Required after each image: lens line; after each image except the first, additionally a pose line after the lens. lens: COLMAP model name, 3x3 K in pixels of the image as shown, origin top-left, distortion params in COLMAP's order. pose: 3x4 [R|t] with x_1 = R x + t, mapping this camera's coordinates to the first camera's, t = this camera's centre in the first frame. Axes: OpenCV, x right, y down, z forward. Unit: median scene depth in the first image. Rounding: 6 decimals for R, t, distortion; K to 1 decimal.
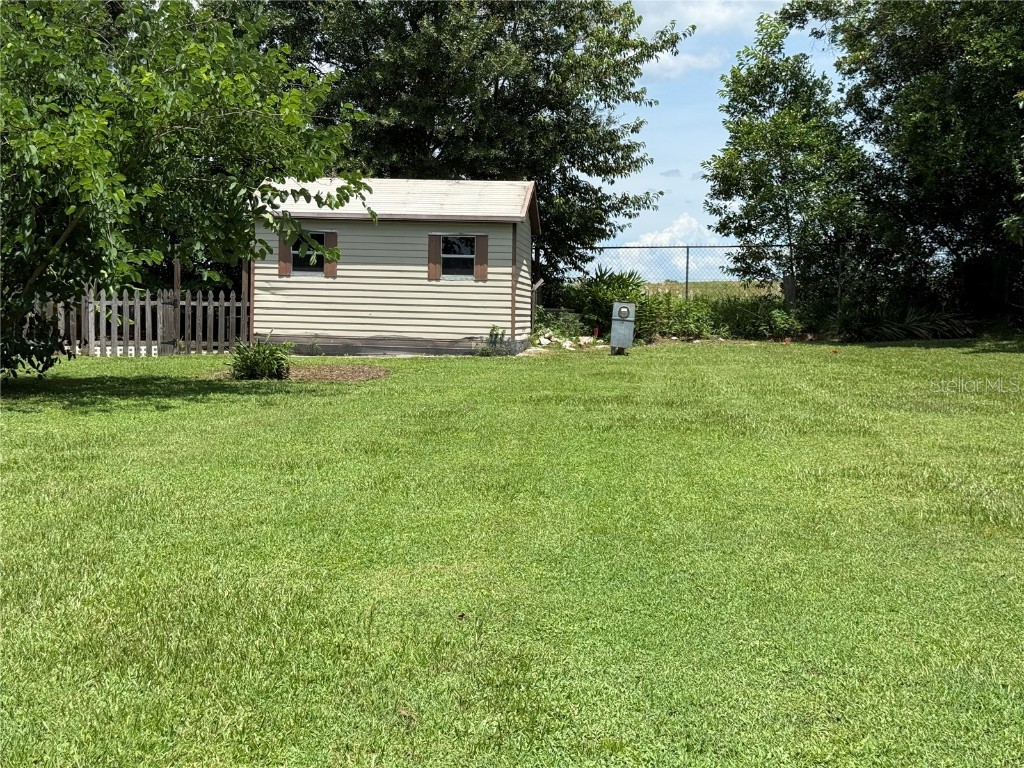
lens RADIAL K [[1424.3, 0, 511.8], [0, 1424.3, 383.7], [0, 0, 1]] dist [0.092095, 0.000000]
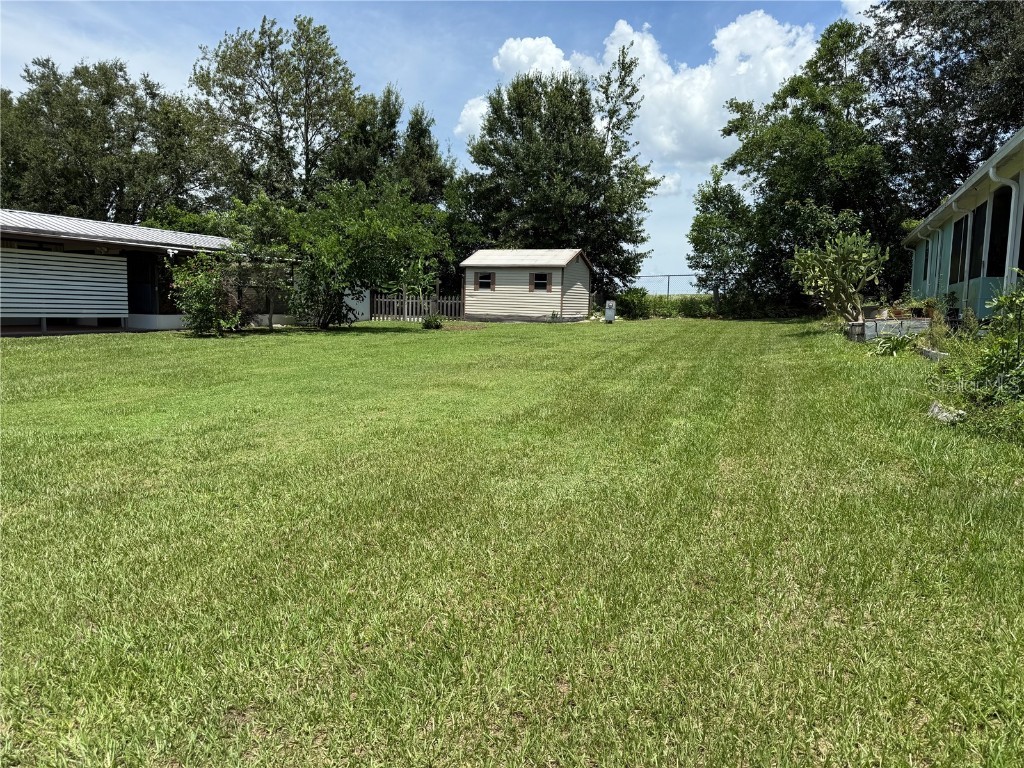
lens RADIAL K [[722.9, 0, 511.8], [0, 722.9, 386.8], [0, 0, 1]] dist [0.040903, -0.053380]
pose [[0.906759, 0.048467, -0.418856, 0.435205], [-0.025834, 0.997891, 0.059543, 0.016823], [0.420858, -0.043171, 0.906099, -0.135743]]
